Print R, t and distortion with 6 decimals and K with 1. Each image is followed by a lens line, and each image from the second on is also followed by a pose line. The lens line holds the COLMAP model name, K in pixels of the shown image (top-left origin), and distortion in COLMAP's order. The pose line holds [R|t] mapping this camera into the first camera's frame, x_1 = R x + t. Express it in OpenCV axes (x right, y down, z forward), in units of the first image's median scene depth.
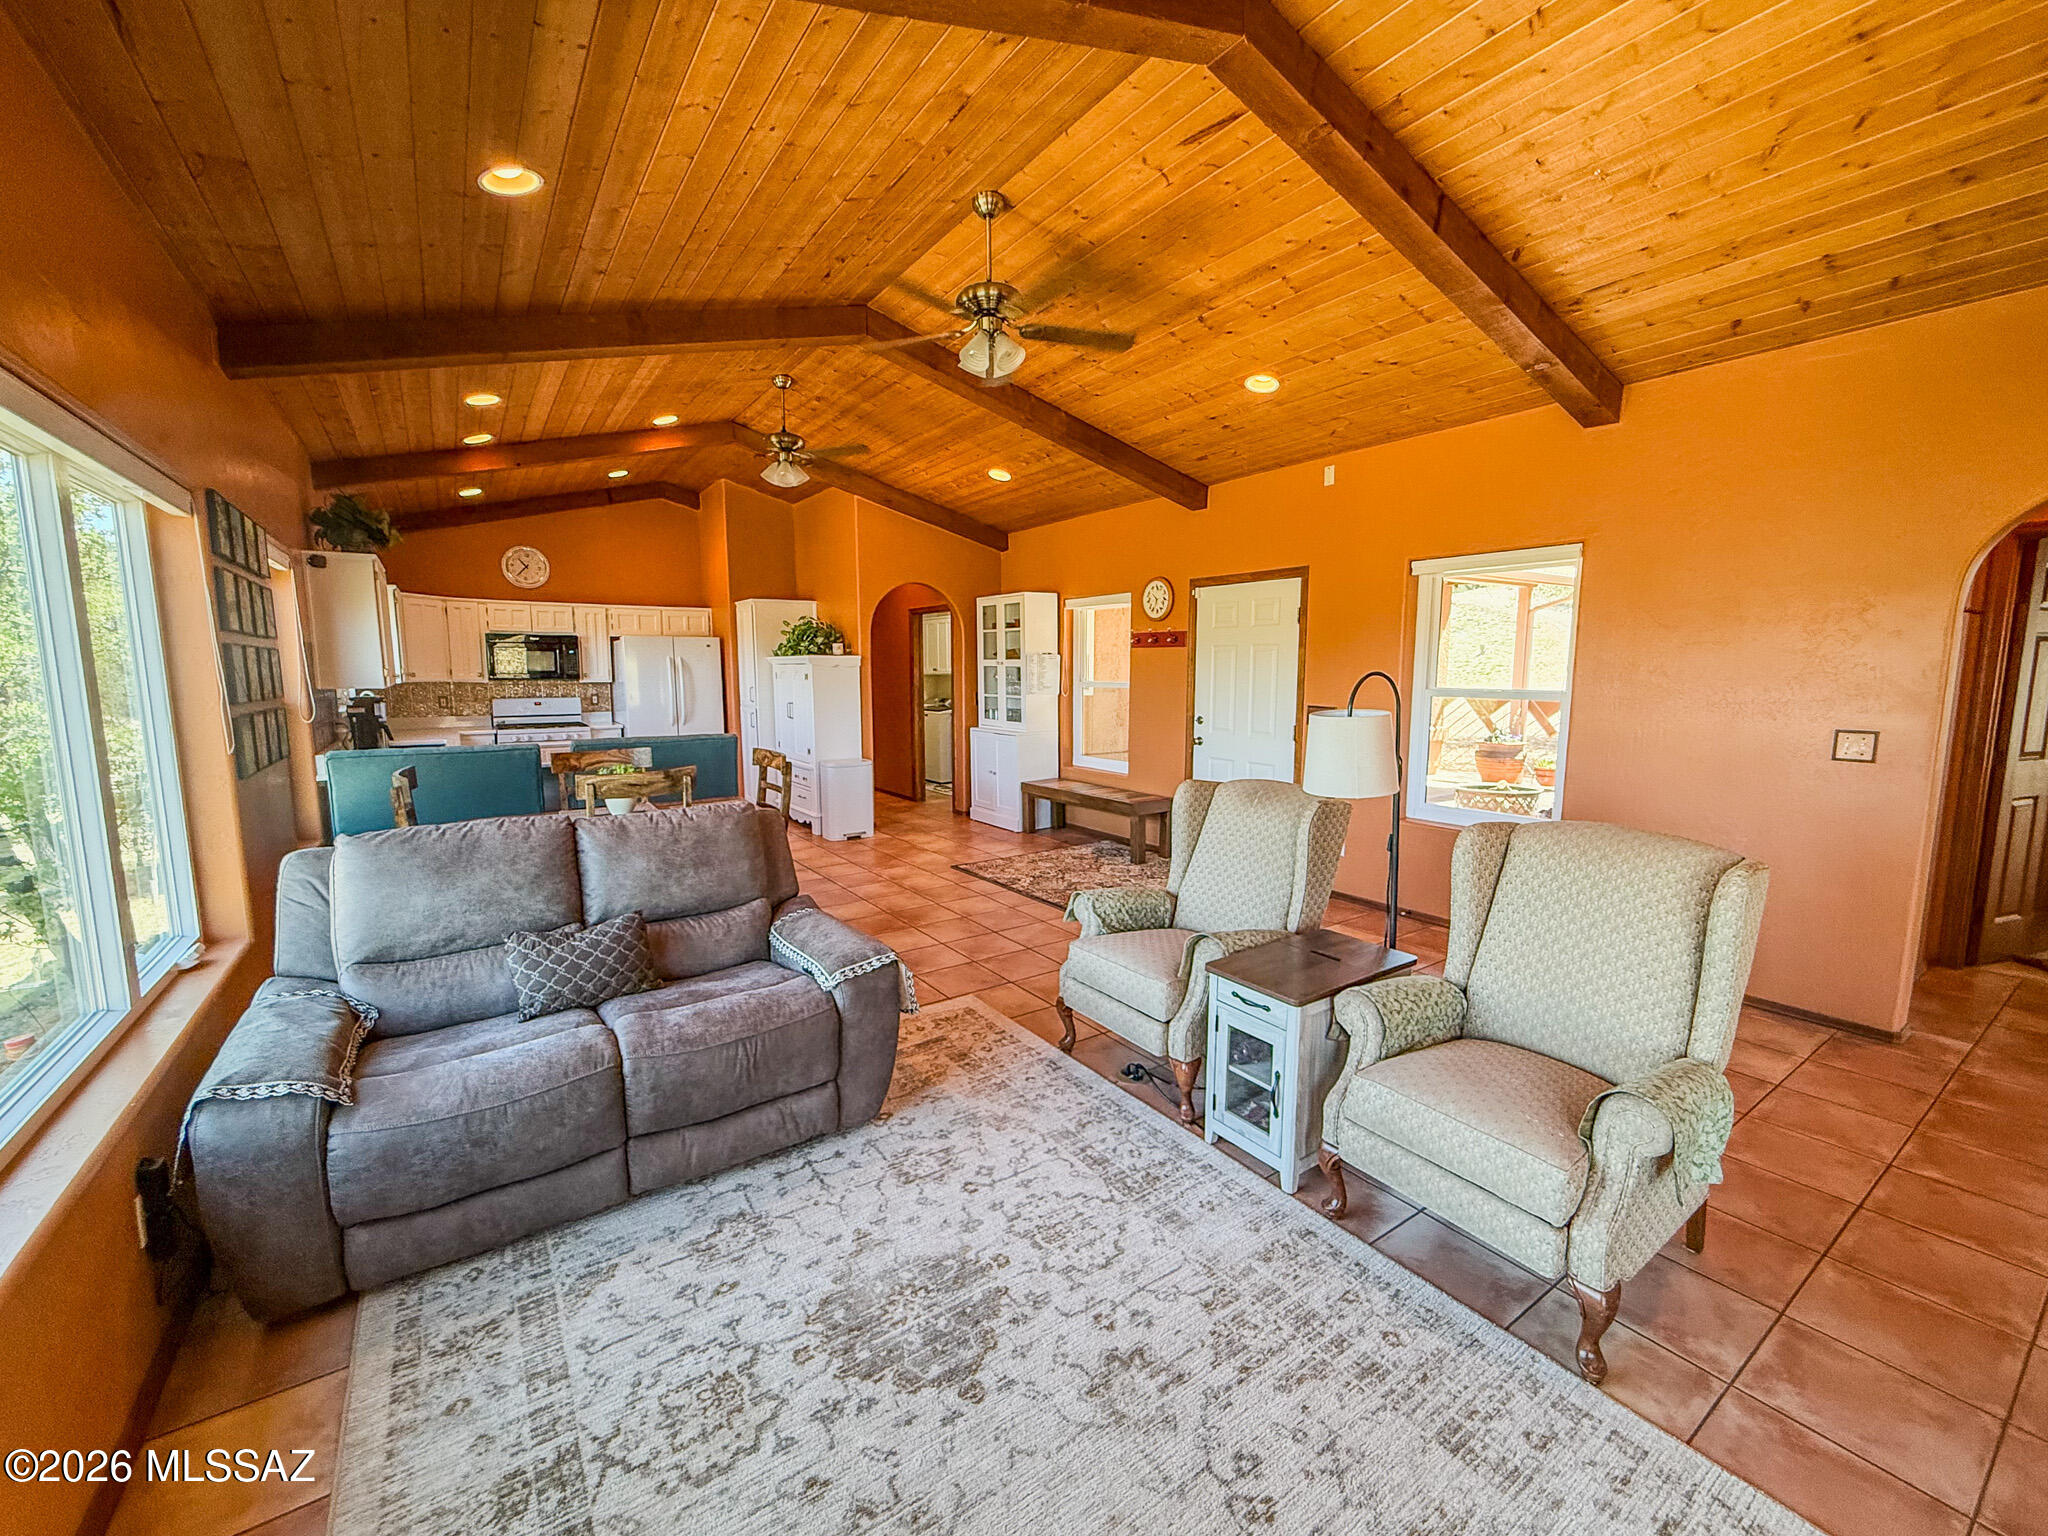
lens RADIAL K [[827.9, 0, 1016.2], [0, 827.9, 768.9], [0, 0, 1]] dist [-0.000503, 0.000003]
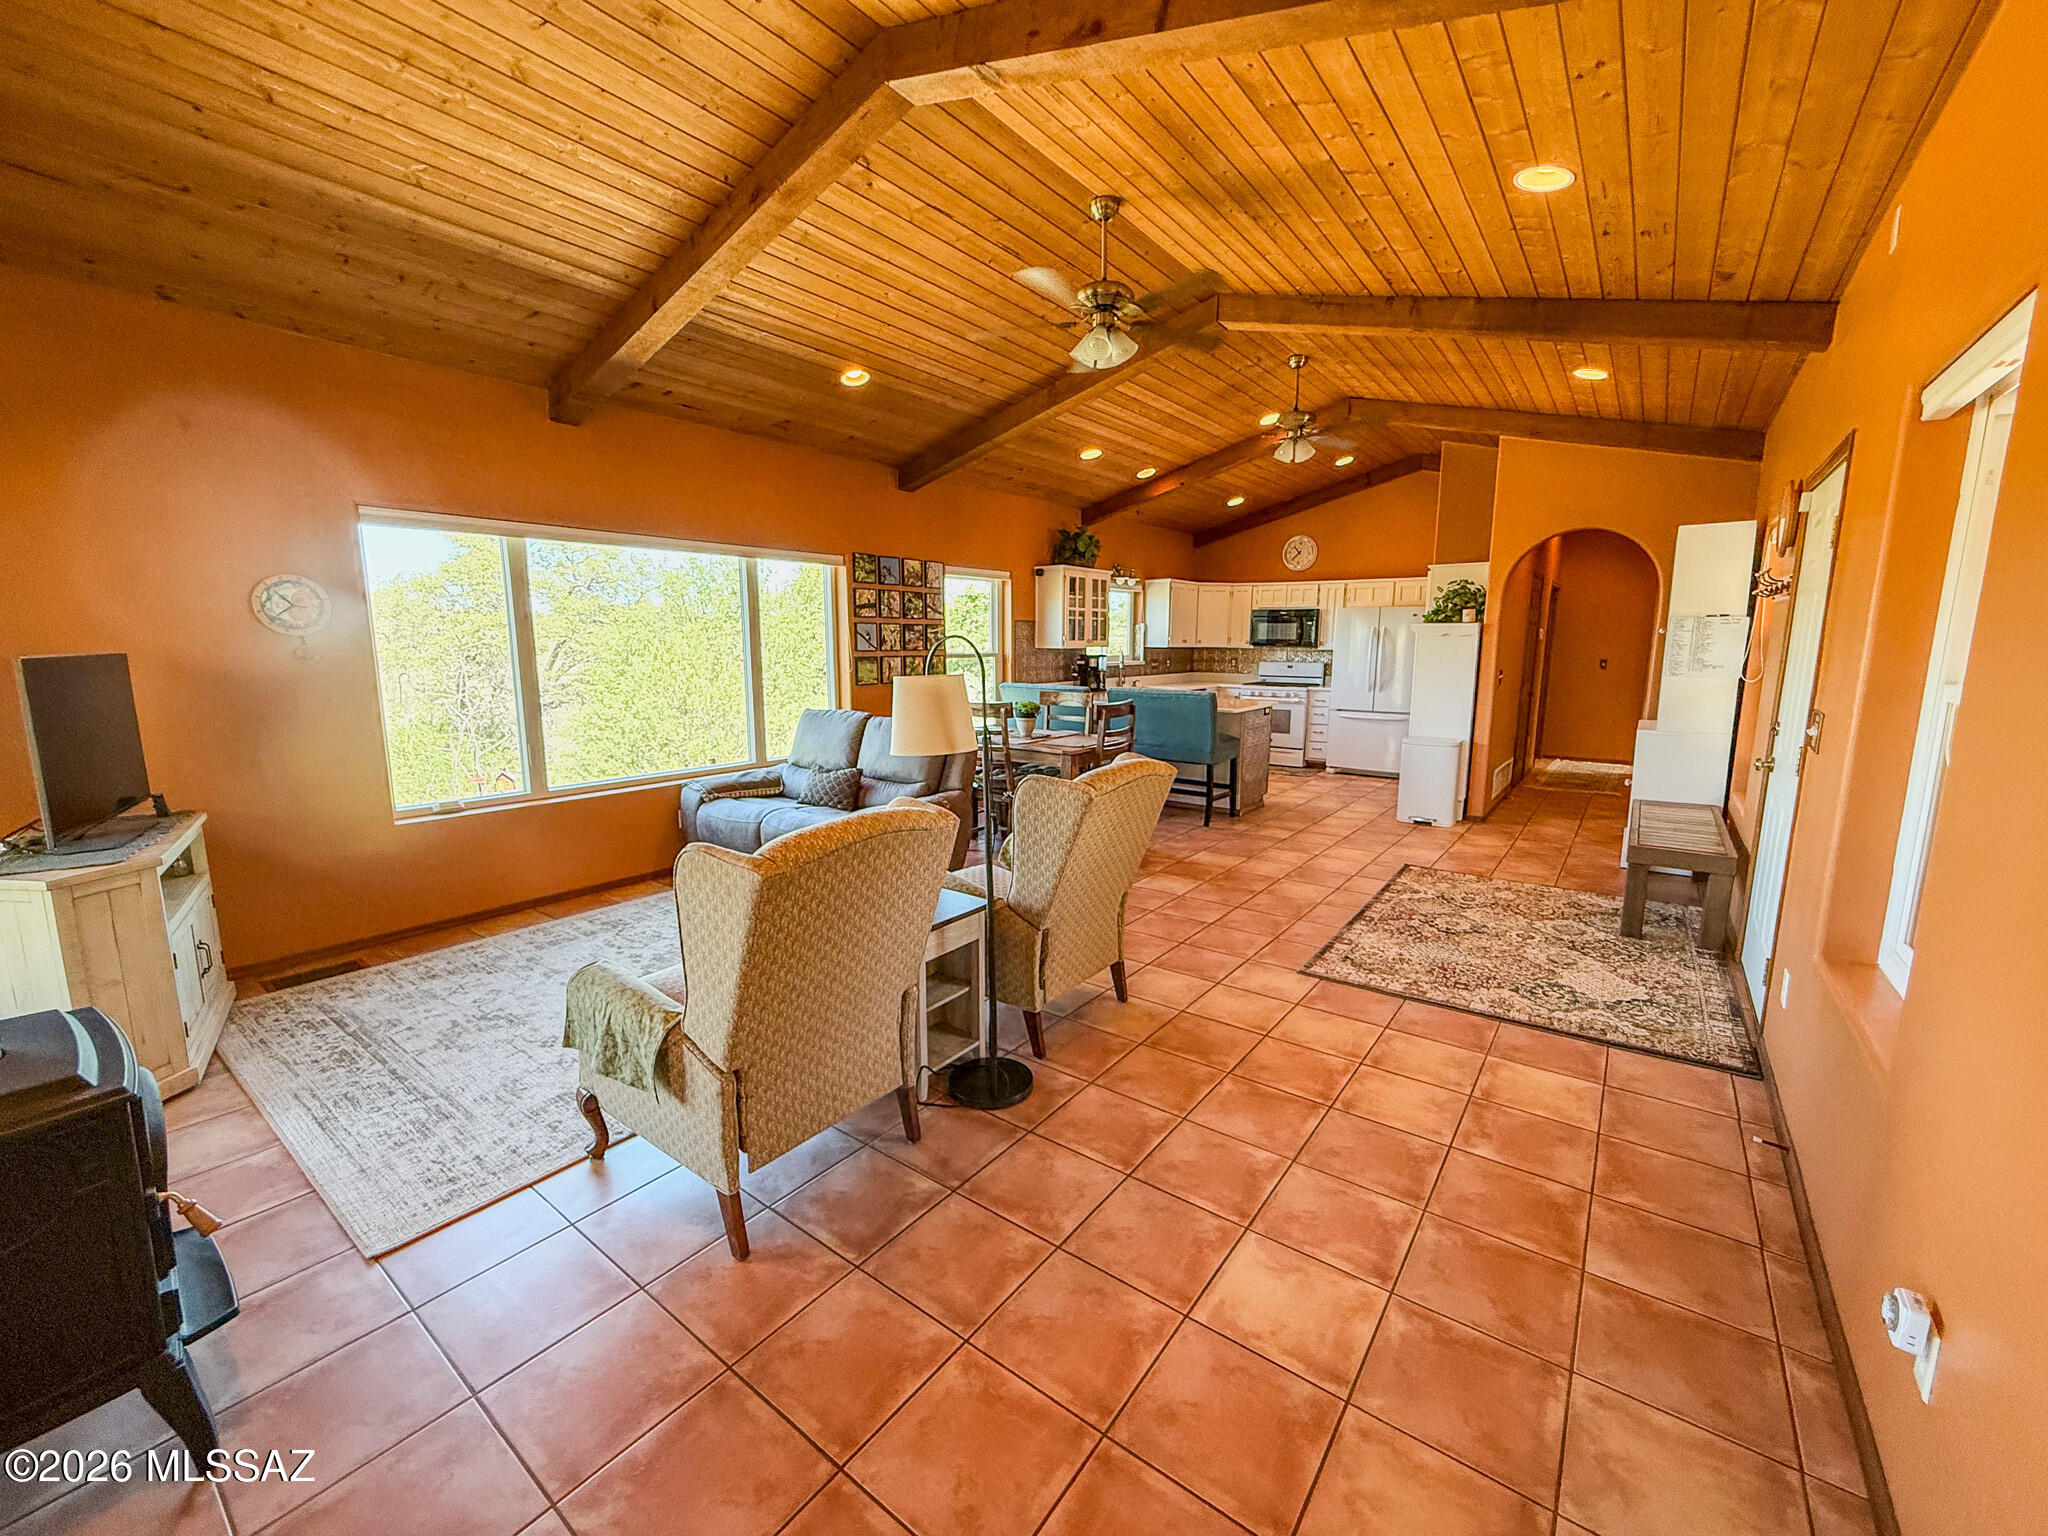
lens RADIAL K [[825.1, 0, 1032.8], [0, 825.1, 766.2], [0, 0, 1]] dist [0.000814, -0.000099]
pose [[0.328428, 0.148563, -0.932772, 0.522669], [-0.121964, 0.985956, 0.114090, -0.031735], [0.936621, 0.076294, 0.341935, 0.290408]]
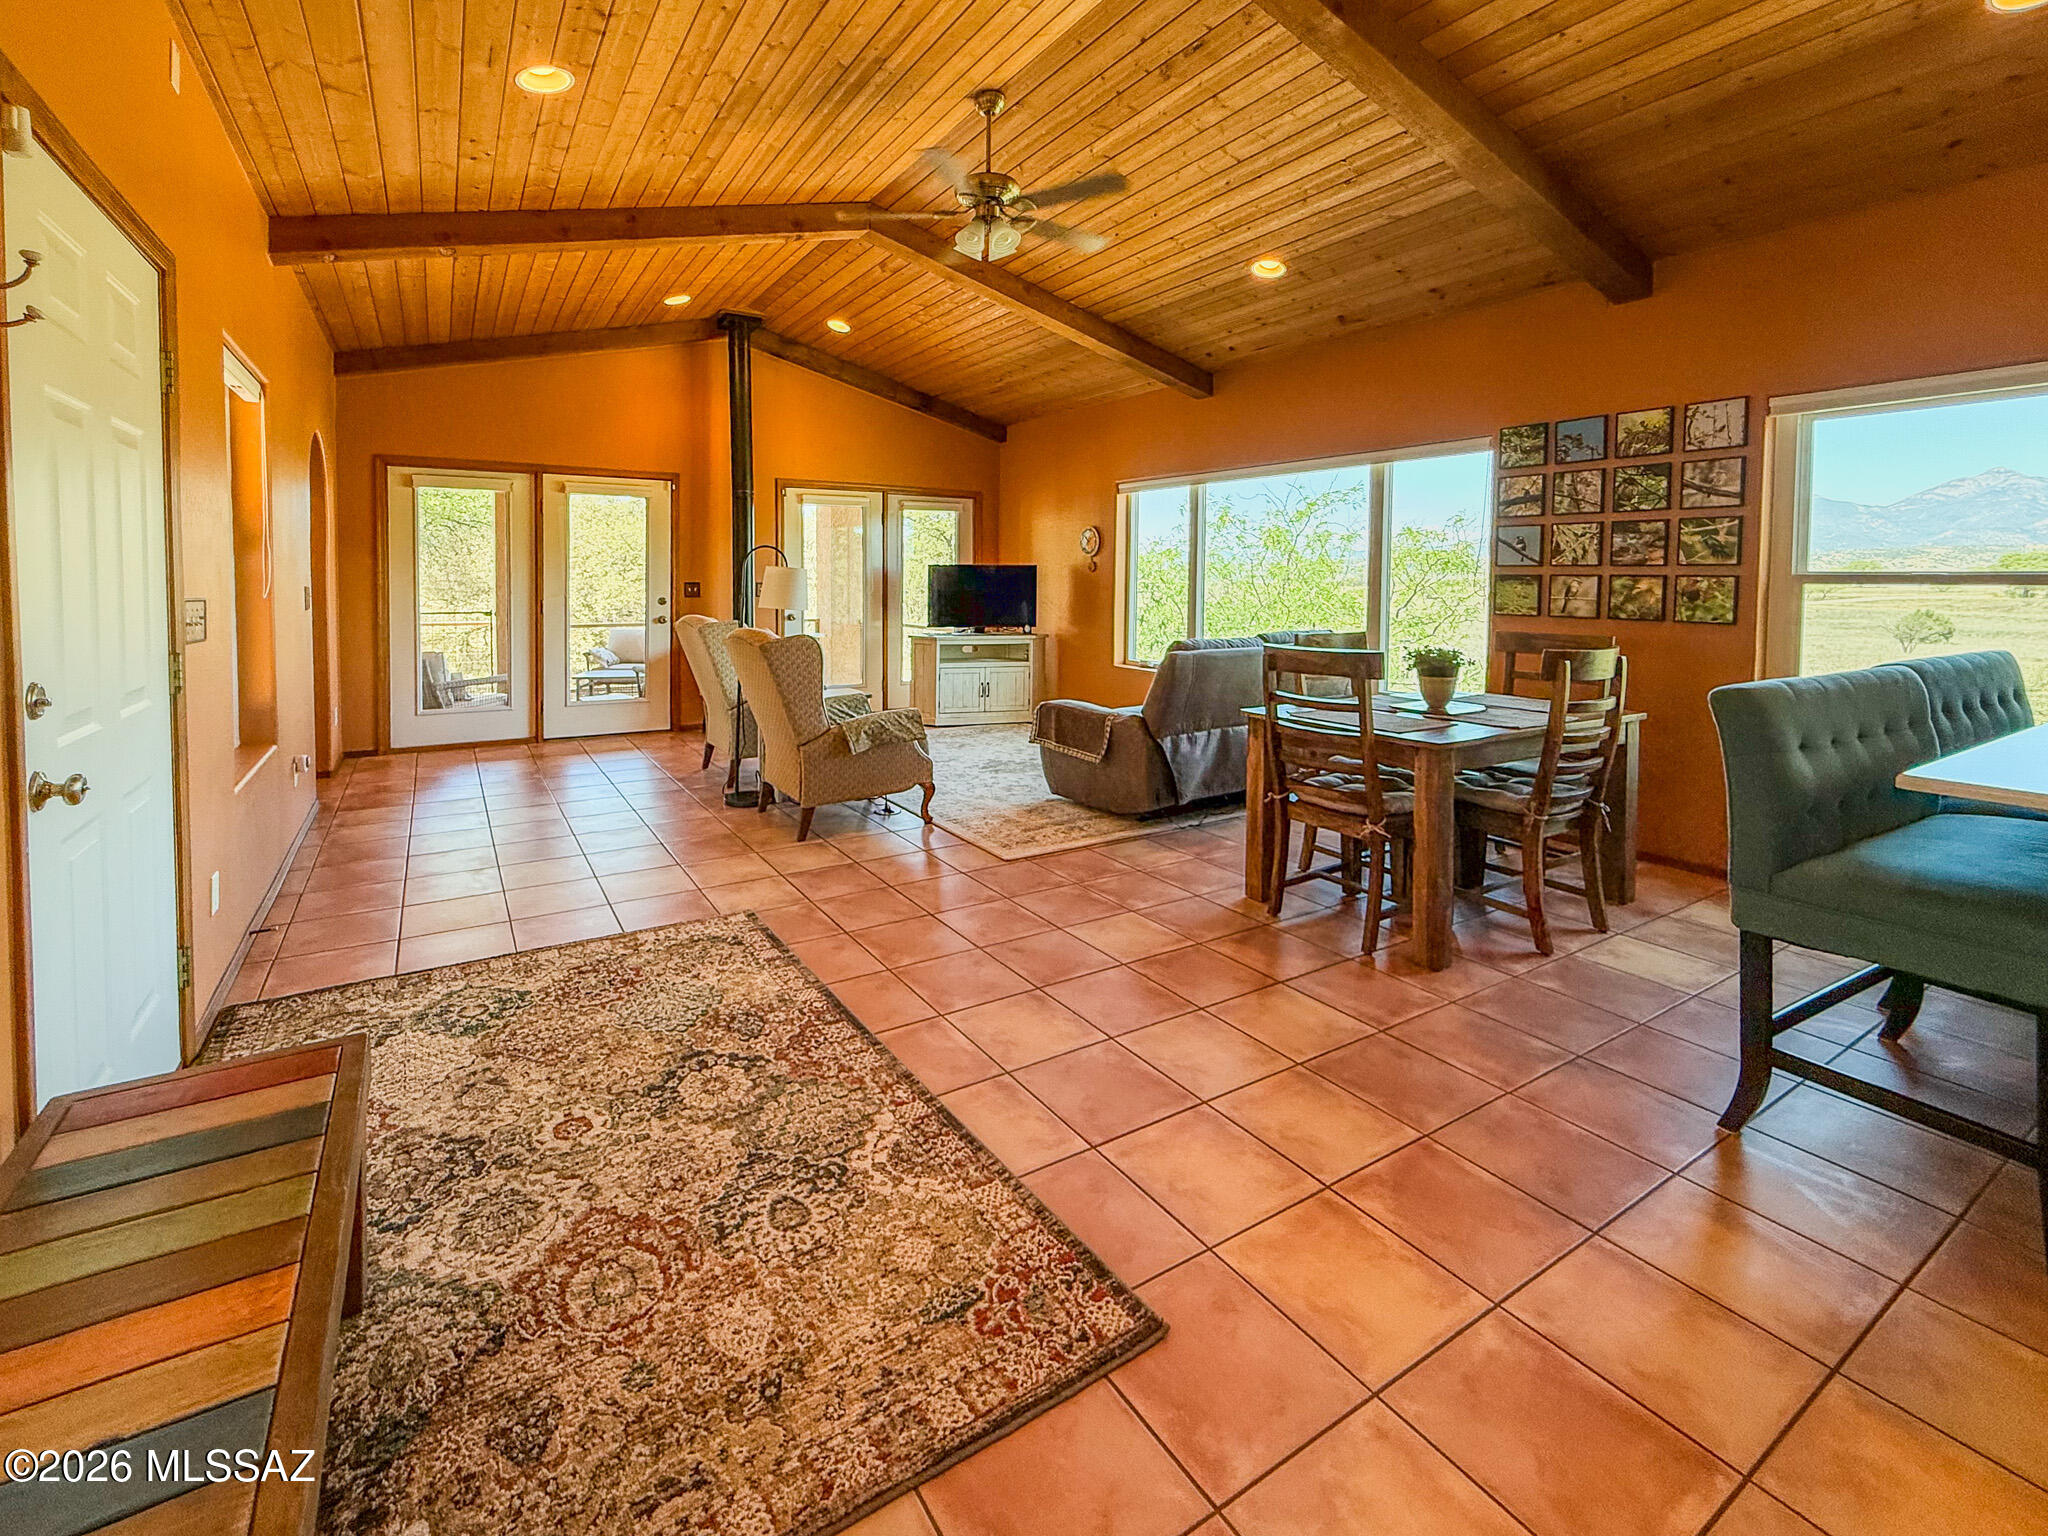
lens RADIAL K [[872.2, 0, 957.0], [0, 872.2, 603.7], [0, 0, 1]] dist [0.001108, -0.000234]
pose [[-0.998177, -0.009448, 0.059606, -0.031221], [-0.000347, 0.988551, 0.150889, -0.100676], [-0.060349, 0.150594, -0.986752, 1.074712]]
